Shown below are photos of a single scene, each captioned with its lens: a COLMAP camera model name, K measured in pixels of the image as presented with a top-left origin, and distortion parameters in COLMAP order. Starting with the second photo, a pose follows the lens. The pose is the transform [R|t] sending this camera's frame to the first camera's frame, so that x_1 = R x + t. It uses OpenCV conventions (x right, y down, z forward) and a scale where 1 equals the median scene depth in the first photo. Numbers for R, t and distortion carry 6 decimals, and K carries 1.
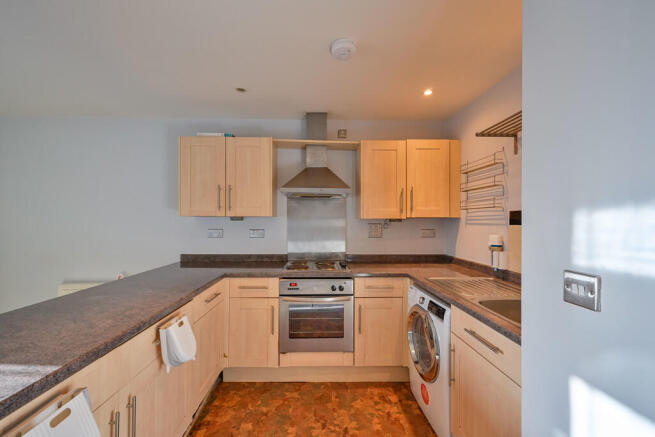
lens RADIAL K [[258.4, 0, 325.4], [0, 258.4, 222.0], [0, 0, 1]] dist [0.000079, 0.000003]
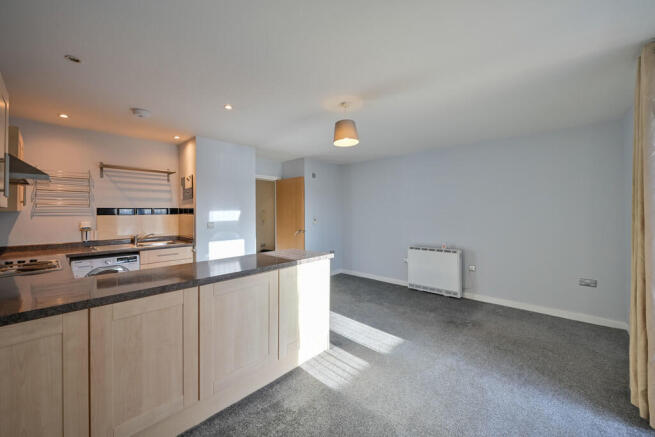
lens RADIAL K [[256.6, 0, 329.4], [0, 256.6, 210.9], [0, 0, 1]] dist [0.000122, 0.000000]
pose [[-0.722879, 0.004870, 0.690957, -1.470633], [0.005344, 0.999985, -0.001457, -0.008131], [-0.690954, 0.002639, -0.722894, 1.006152]]
